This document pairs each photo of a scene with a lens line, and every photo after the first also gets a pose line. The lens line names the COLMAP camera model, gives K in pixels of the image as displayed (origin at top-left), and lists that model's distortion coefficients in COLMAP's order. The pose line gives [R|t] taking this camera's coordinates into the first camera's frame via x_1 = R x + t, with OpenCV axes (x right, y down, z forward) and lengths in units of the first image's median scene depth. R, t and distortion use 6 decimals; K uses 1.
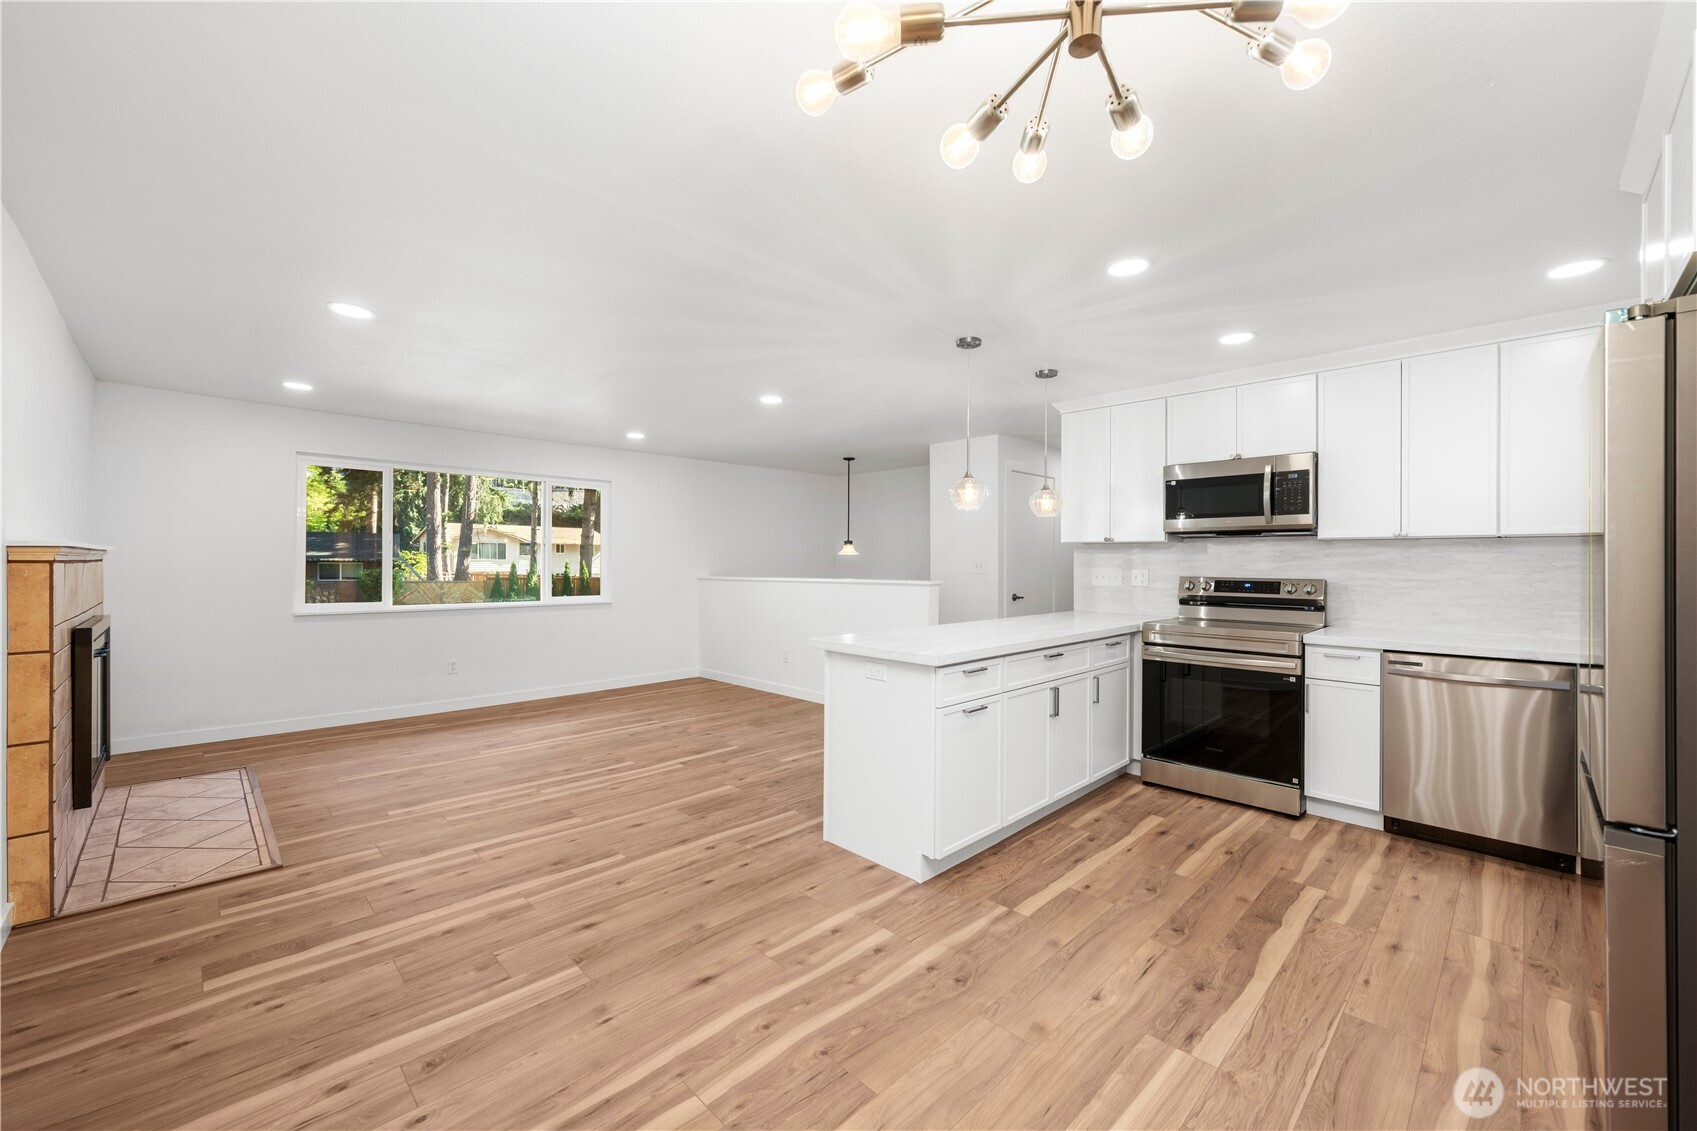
lens RADIAL K [[668.5, 0, 843.5], [0, 668.5, 562.7], [0, 0, 1]] dist [0.000000, -0.000079]
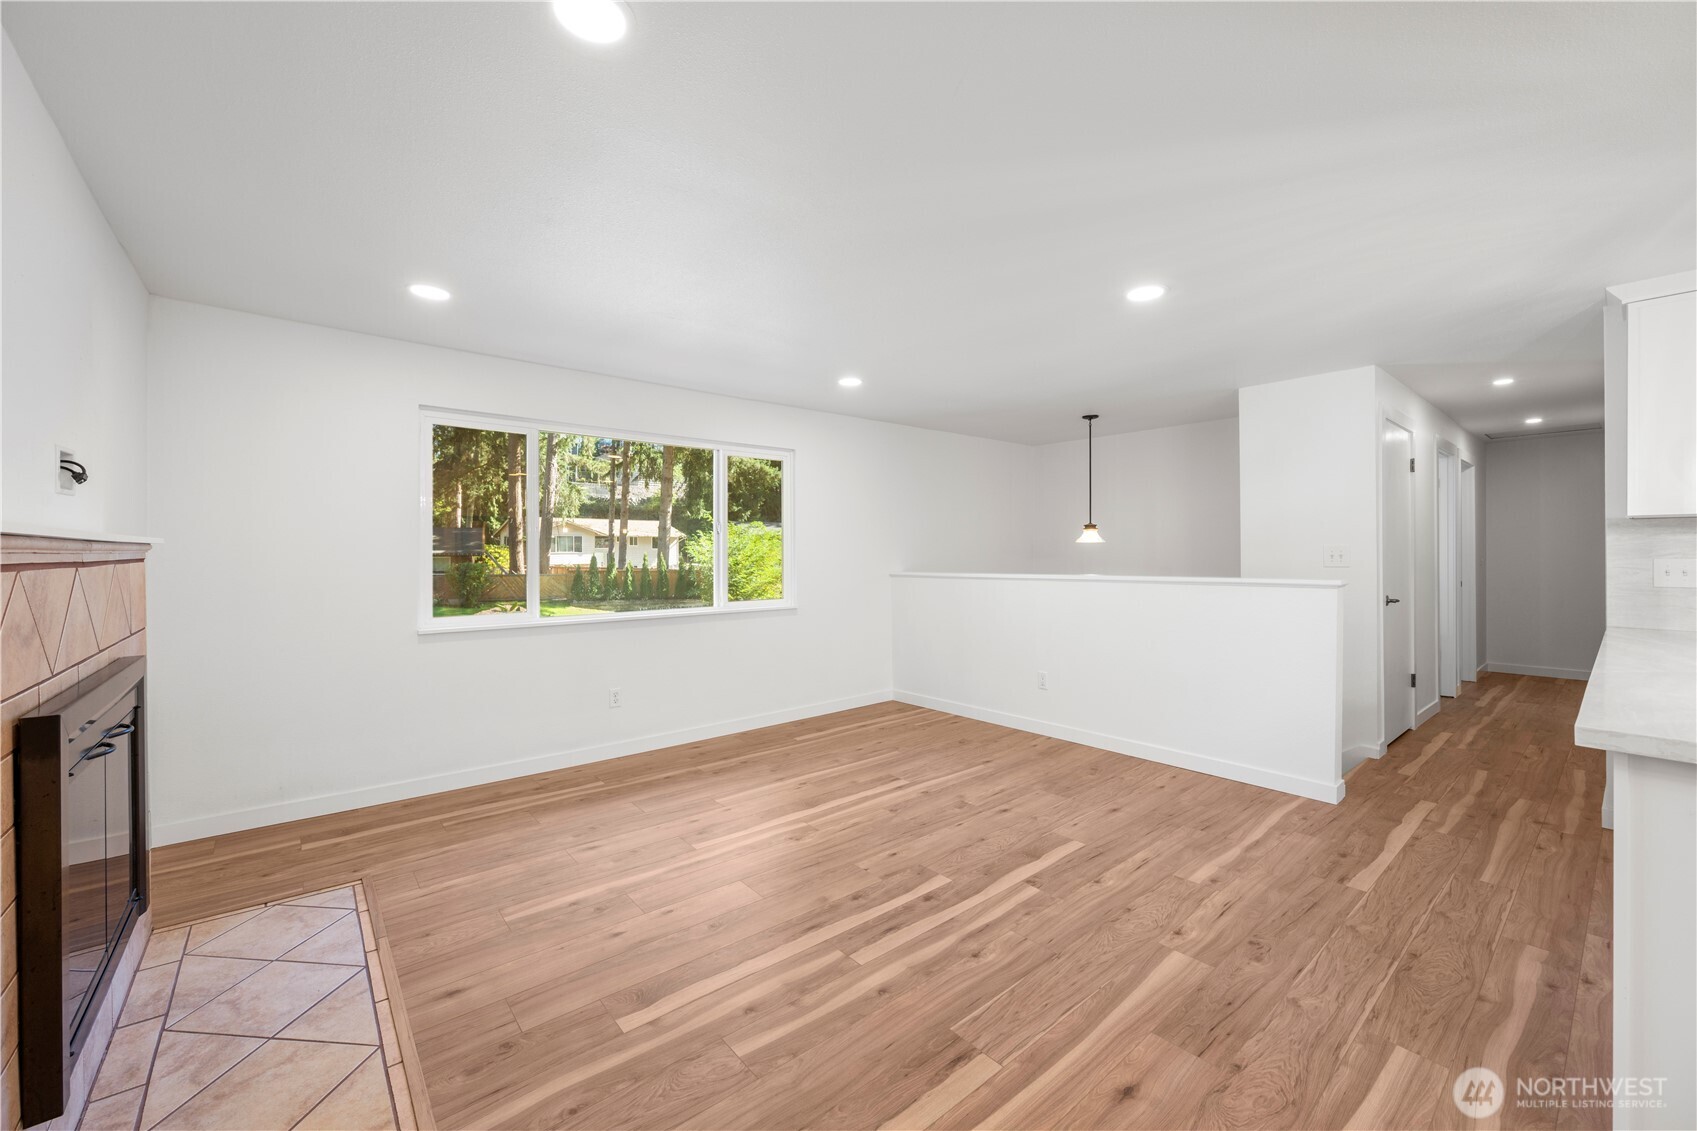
lens RADIAL K [[664.4, 0, 851.4], [0, 664.4, 551.8], [0, 0, 1]] dist [-0.002487, -0.000388]
pose [[0.997252, -0.009063, -0.073533, -0.376202], [0.008977, 0.999959, -0.001496, -0.004258], [0.073543, 0.000831, 0.997292, 0.399495]]
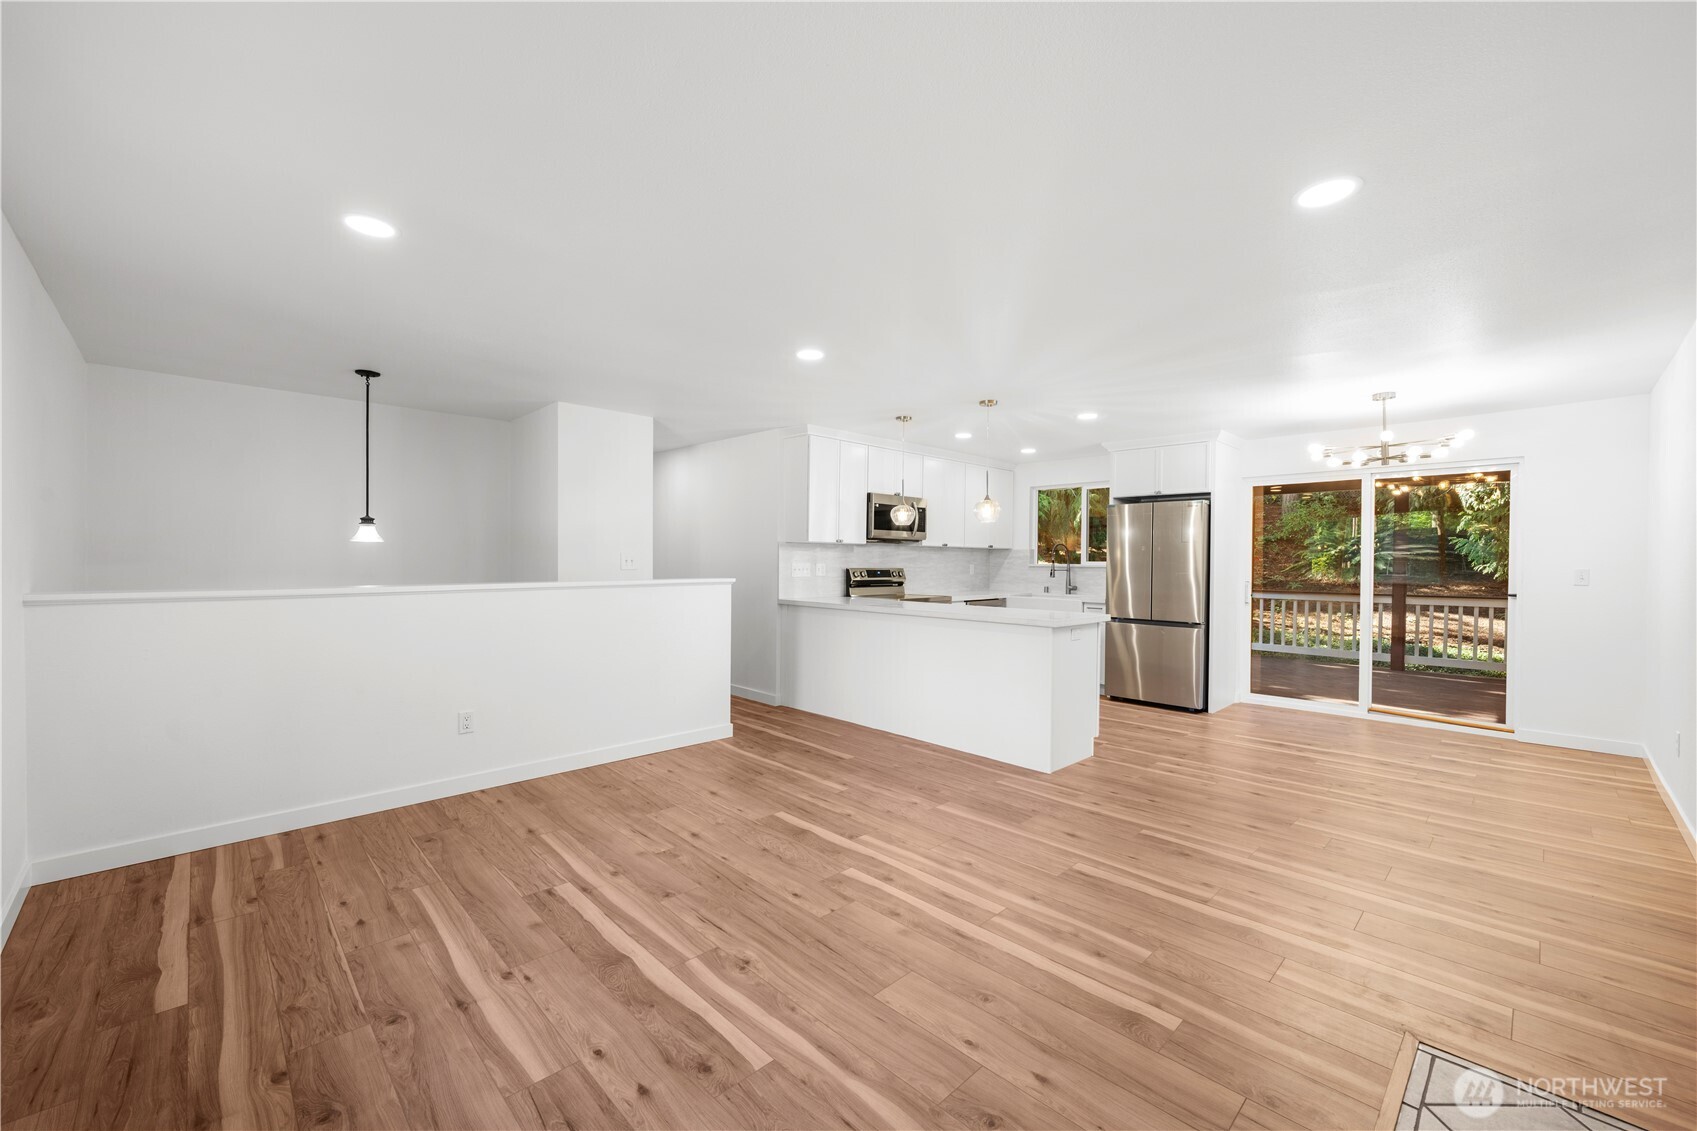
lens RADIAL K [[679.7, 0, 845.1], [0, 679.7, 569.7], [0, 0, 1]] dist [-0.000961, -0.000020]
pose [[0.006300, -0.019124, 0.999797, -1.023047], [-0.006911, 0.999792, 0.019168, -0.004151], [-0.999956, -0.007030, 0.006166, 1.057530]]
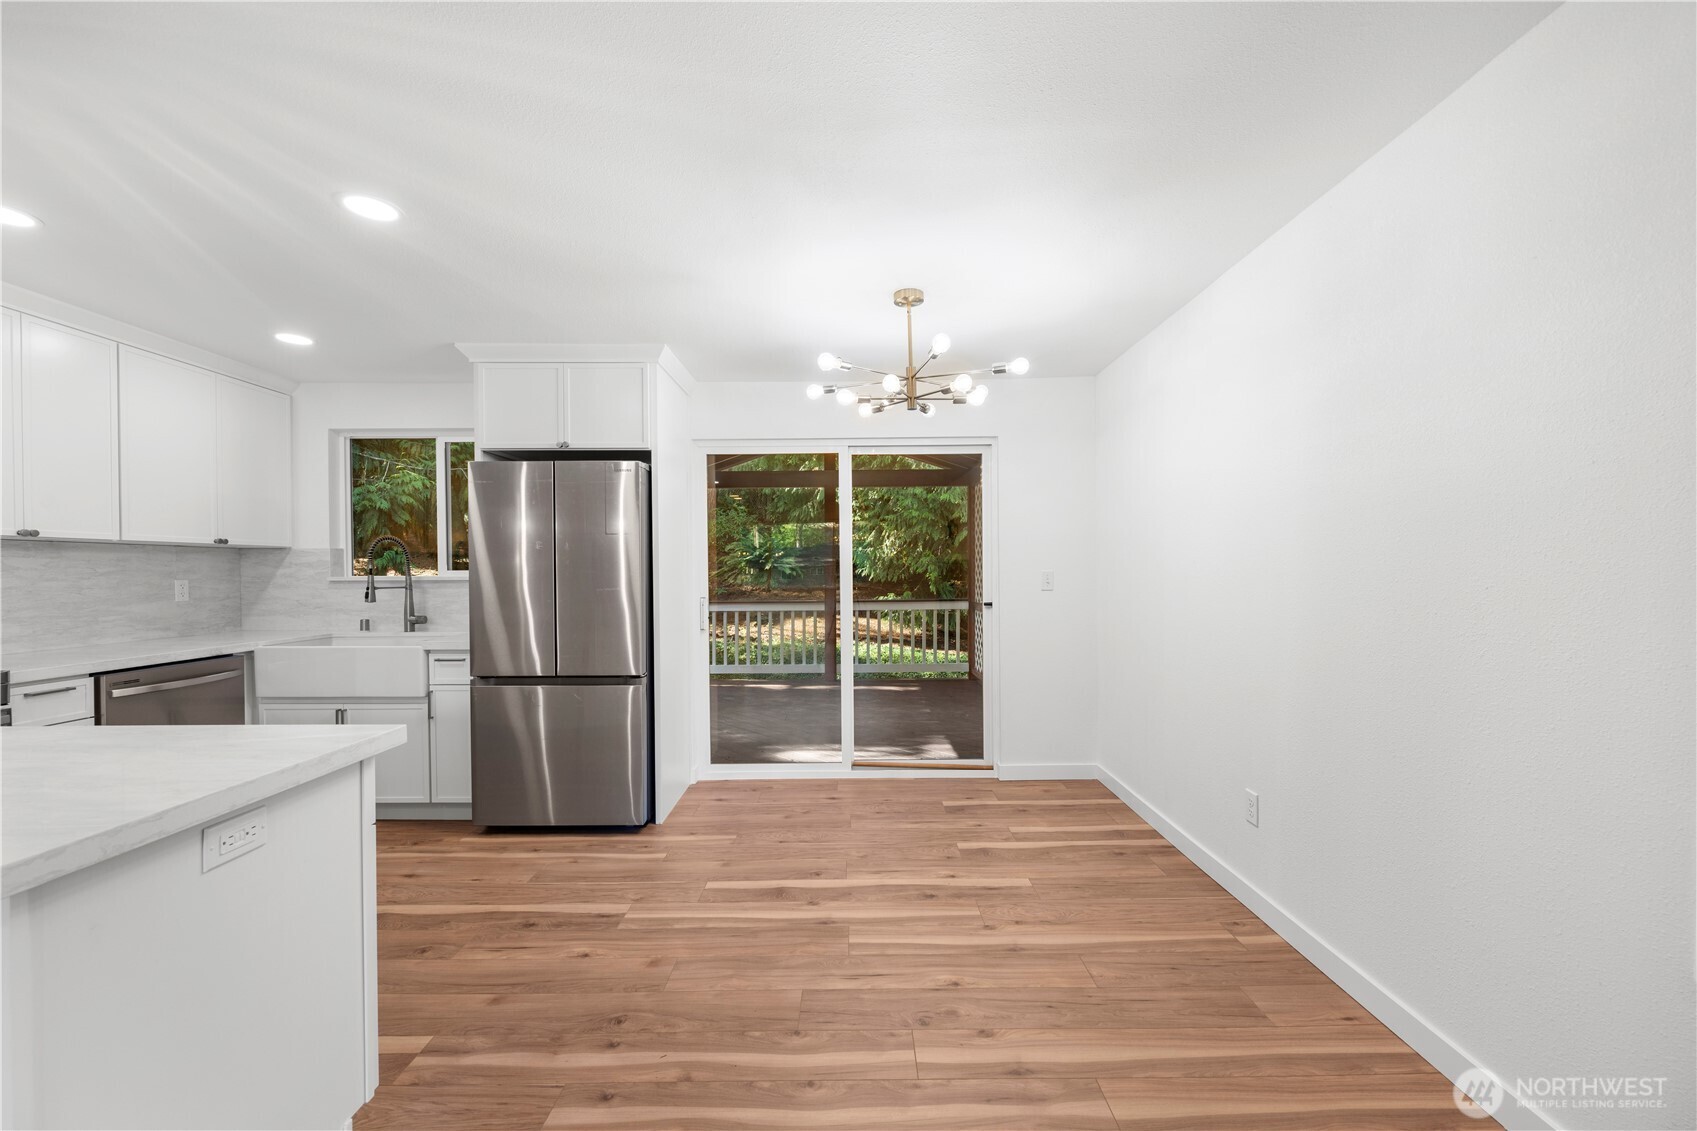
lens RADIAL K [[671.7, 0, 850.1], [0, 671.7, 577.1], [0, 0, 1]] dist [0.000136, -0.000079]
pose [[-0.711467, -0.010455, 0.702642, -0.353591], [0.002613, 0.999843, 0.017522, -0.001762], [-0.702715, 0.014302, -0.711328, 0.721783]]
